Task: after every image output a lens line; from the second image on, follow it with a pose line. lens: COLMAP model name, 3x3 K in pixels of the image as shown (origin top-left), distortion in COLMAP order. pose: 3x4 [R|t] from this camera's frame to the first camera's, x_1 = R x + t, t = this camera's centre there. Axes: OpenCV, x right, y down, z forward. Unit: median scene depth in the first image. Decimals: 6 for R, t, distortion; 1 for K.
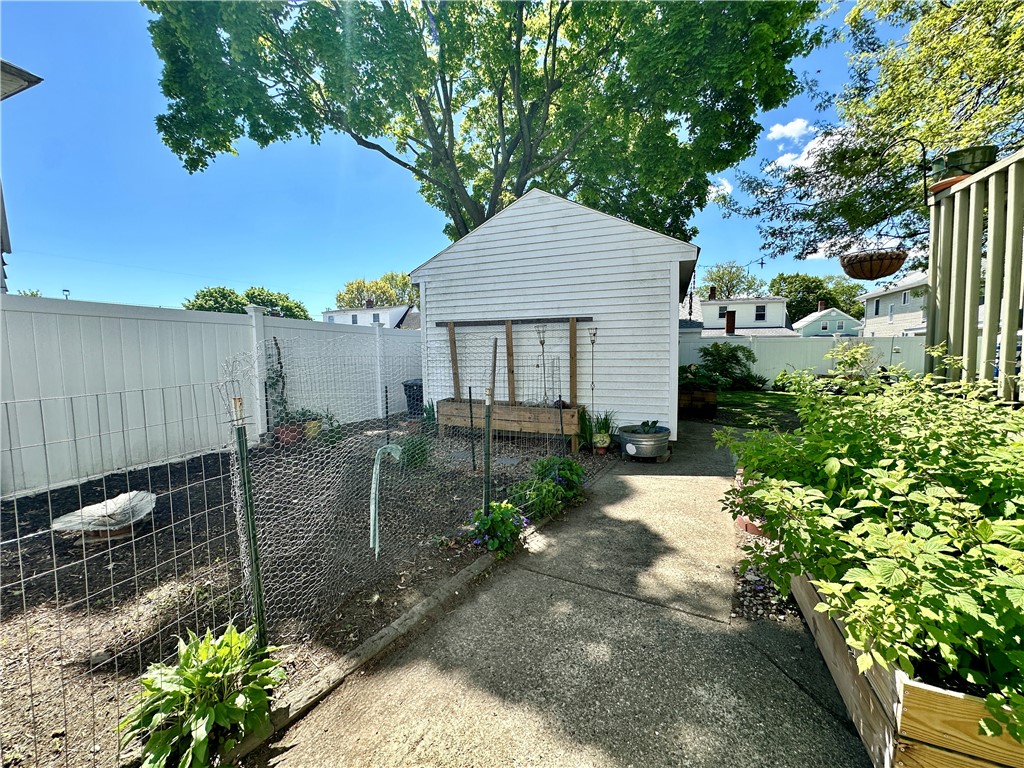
lens RADIAL K [[409.4, 0, 510.7], [0, 409.4, 383.6], [0, 0, 1]] dist [-0.008379, 0.000568]
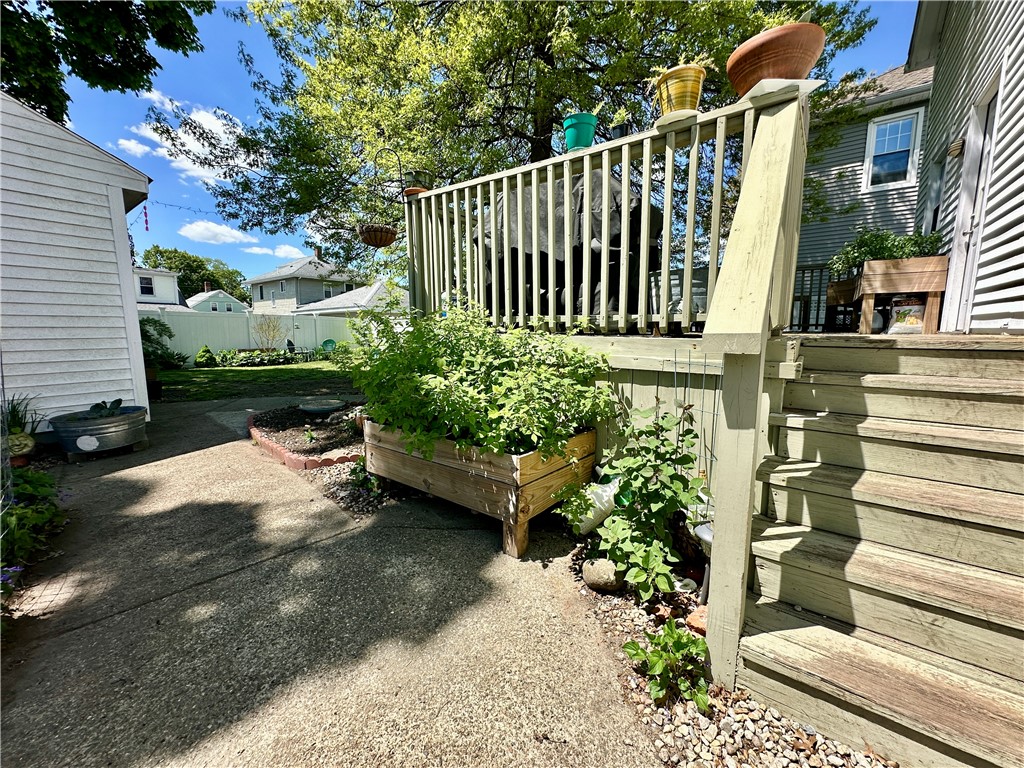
lens RADIAL K [[409.4, 0, 513.4], [0, 409.4, 383.9], [0, 0, 1]] dist [-0.008379, 0.000568]
pose [[0.273471, -0.115692, 0.954897, -0.154066], [0.075087, 0.992279, 0.098717, 0.043441], [-0.958945, 0.044704, 0.280047, 0.096235]]
